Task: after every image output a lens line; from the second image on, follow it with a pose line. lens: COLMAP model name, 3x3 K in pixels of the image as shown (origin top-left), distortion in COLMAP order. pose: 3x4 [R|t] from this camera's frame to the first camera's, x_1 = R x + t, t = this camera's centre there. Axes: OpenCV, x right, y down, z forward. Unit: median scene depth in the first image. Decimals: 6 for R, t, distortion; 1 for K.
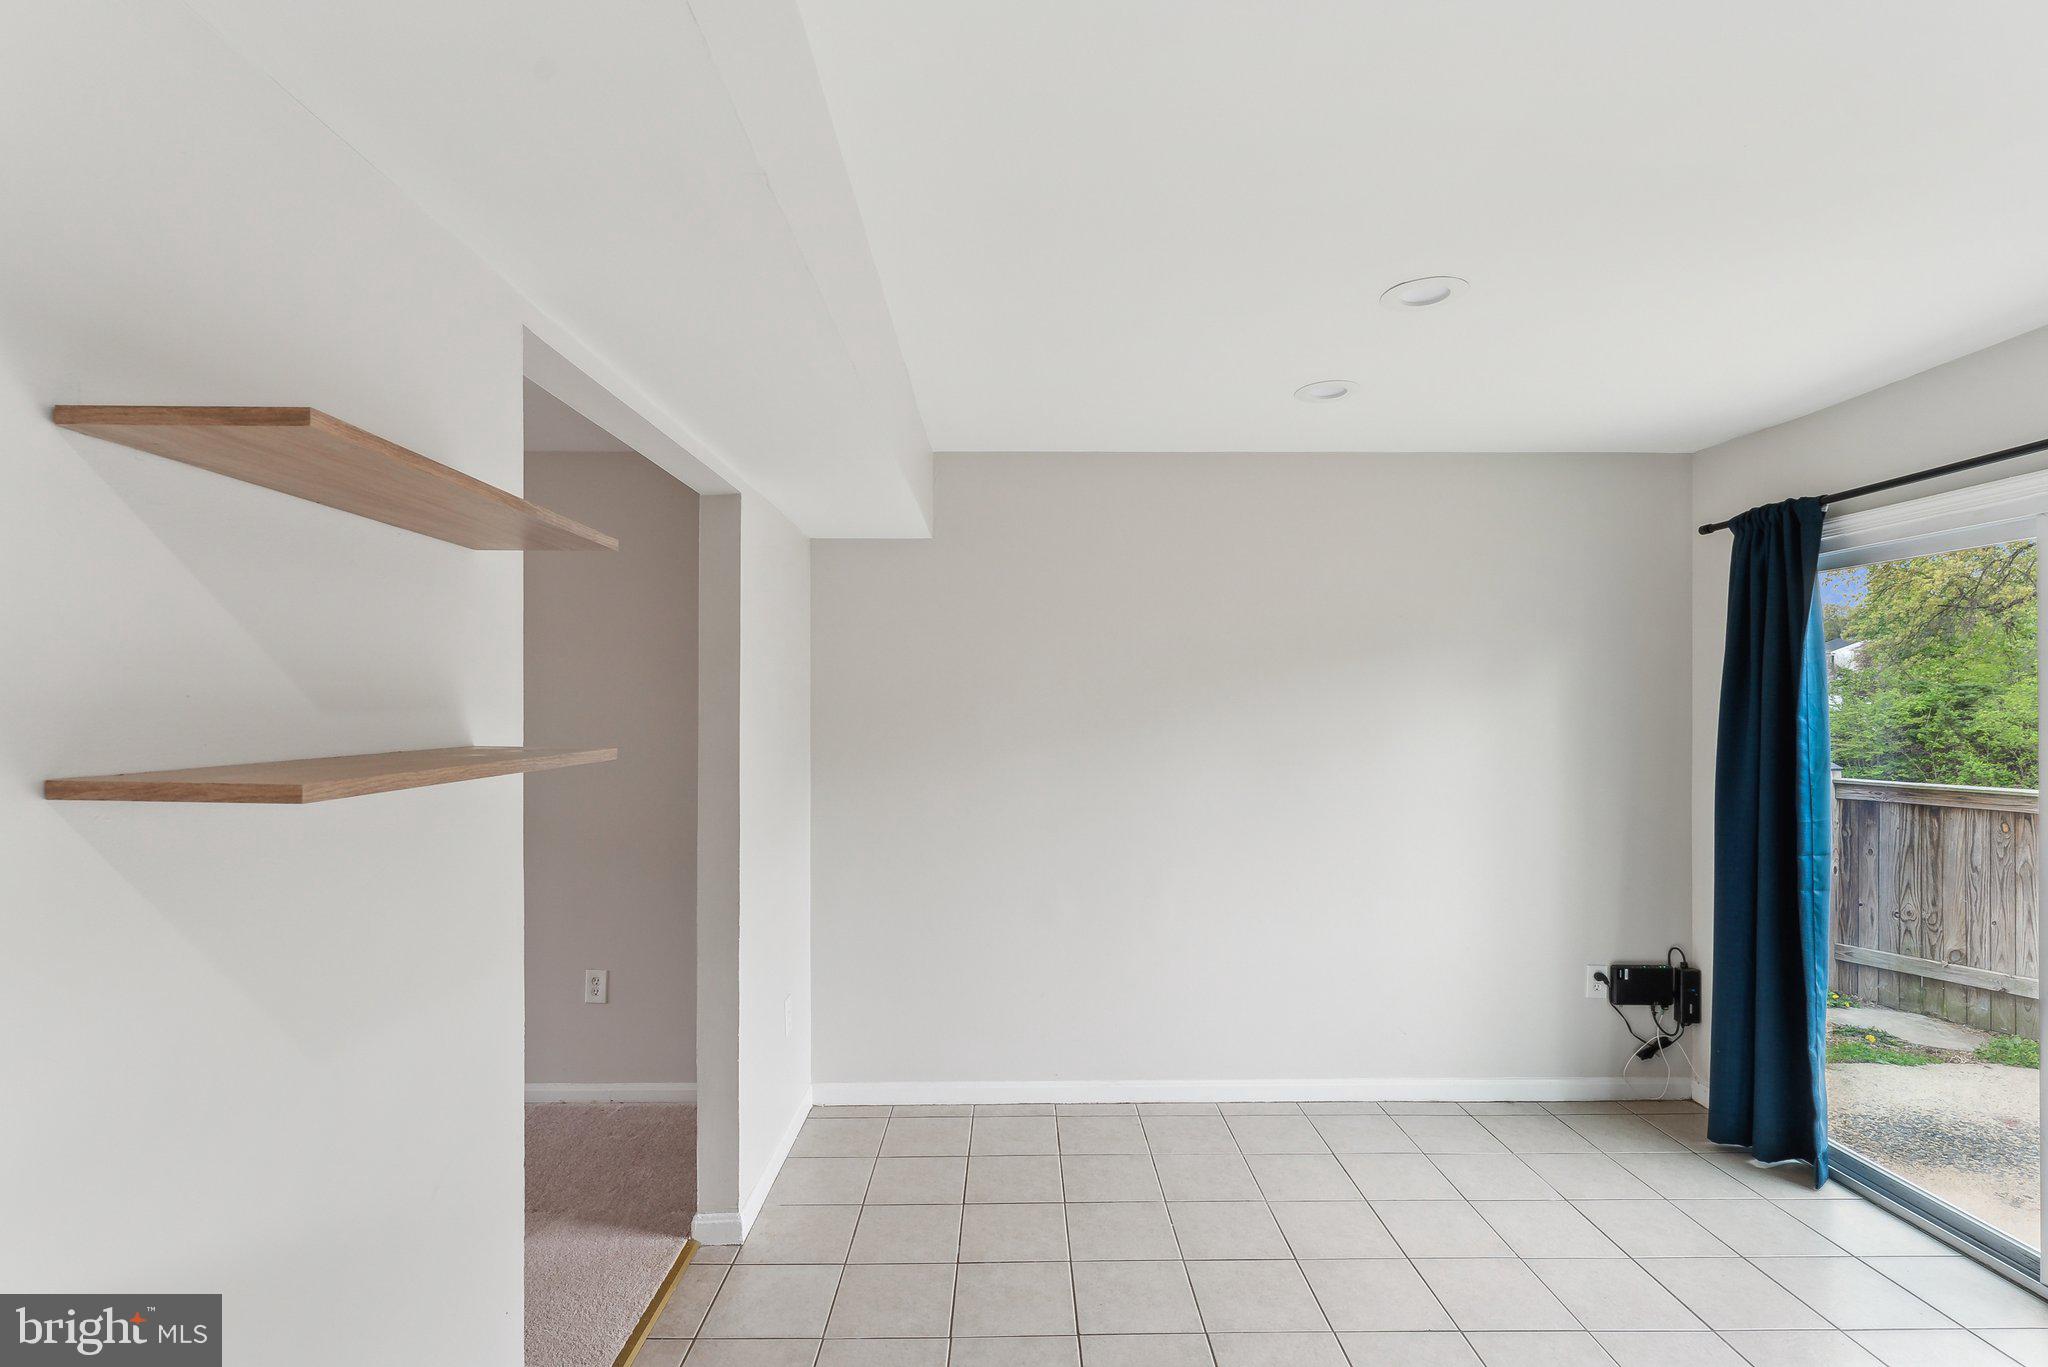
lens RADIAL K [[956.2, 0, 1019.4], [0, 956.2, 704.7], [0, 0, 1]] dist [-0.002819, 0.000097]
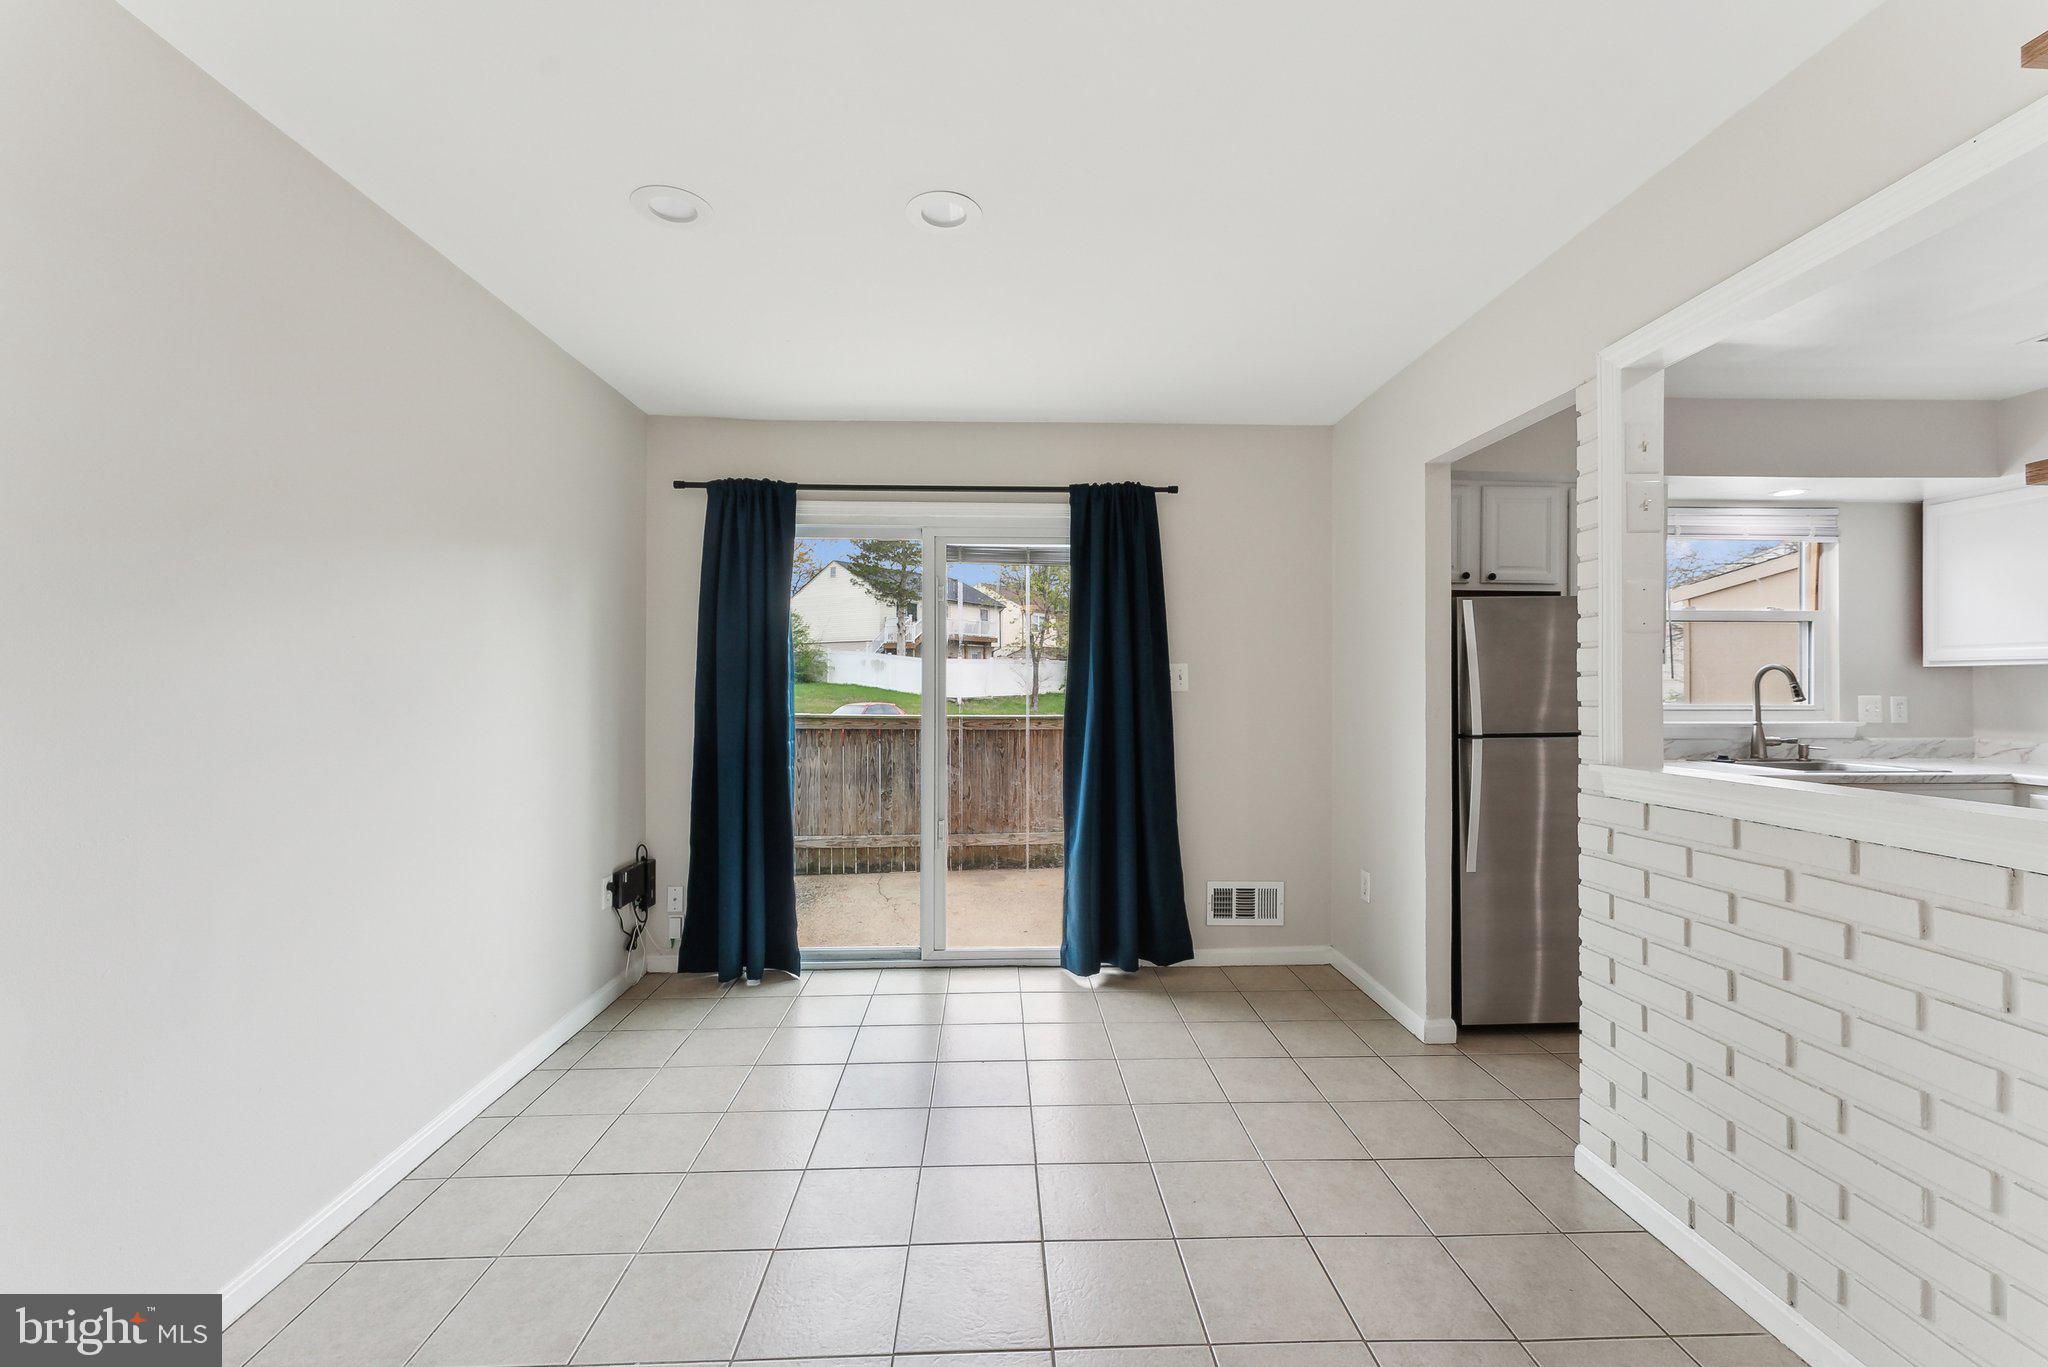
lens RADIAL K [[824.0, 0, 1022.1], [0, 824.0, 690.4], [0, 0, 1]] dist [0.002694, -0.000296]
pose [[-0.028693, -0.011017, 0.999528, -0.318740], [-0.004086, 0.999932, 0.010904, 0.059135], [-0.999580, -0.003771, -0.028736, 0.588312]]
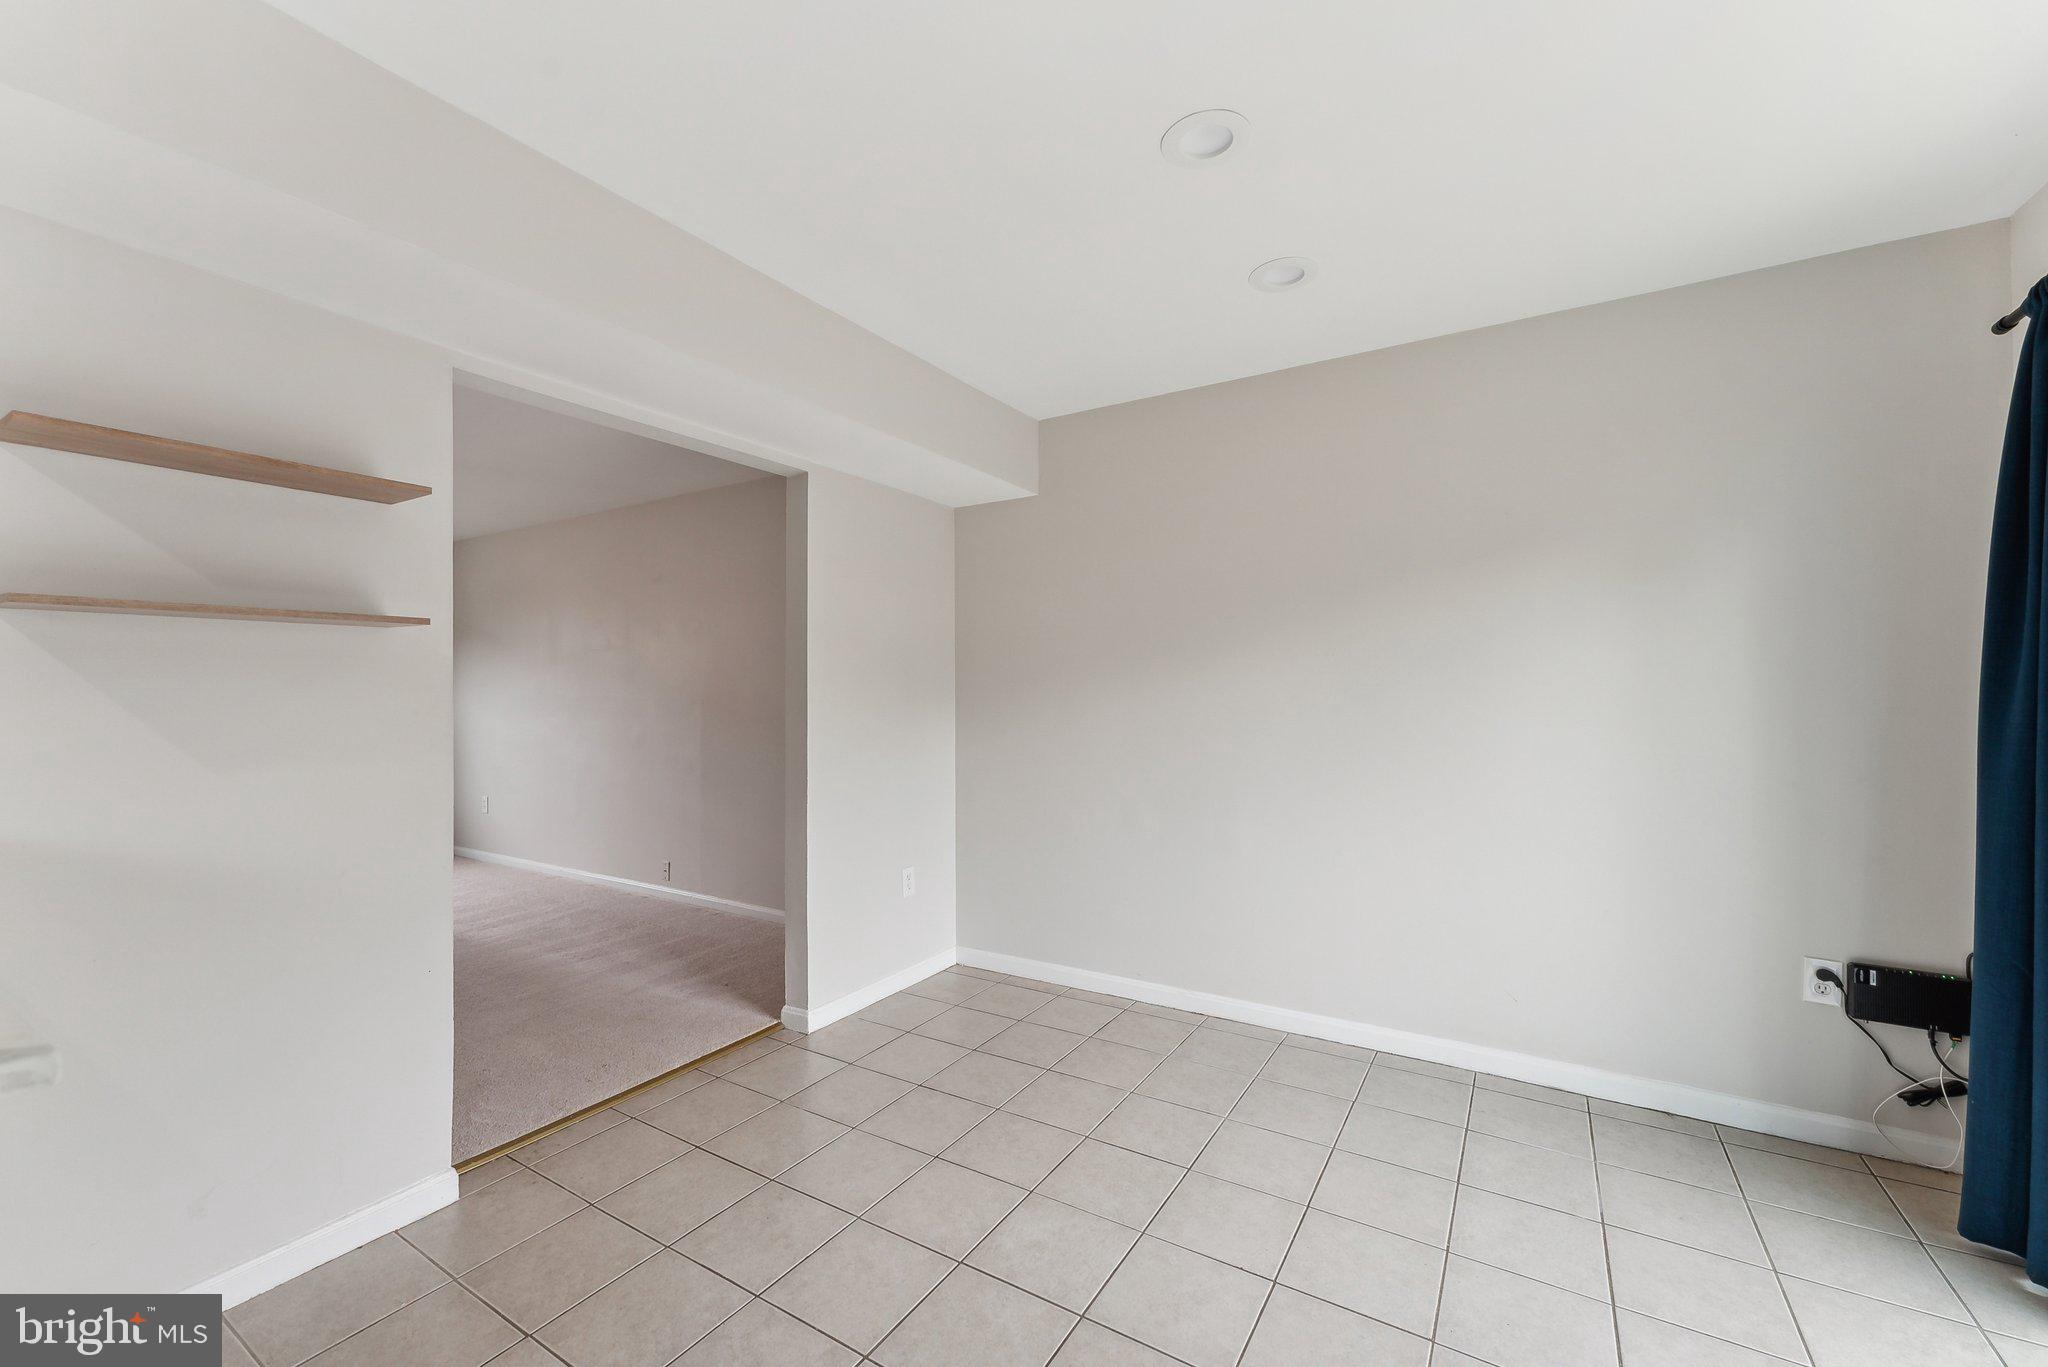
lens RADIAL K [[824.0, 0, 1022.1], [0, 824.0, 690.4], [0, 0, 1]] dist [0.002694, -0.000296]
pose [[0.844059, -0.004795, -0.536229, 0.440516], [0.006217, 0.999980, 0.000843, 0.064708], [0.536215, -0.004045, 0.844072, 0.144127]]
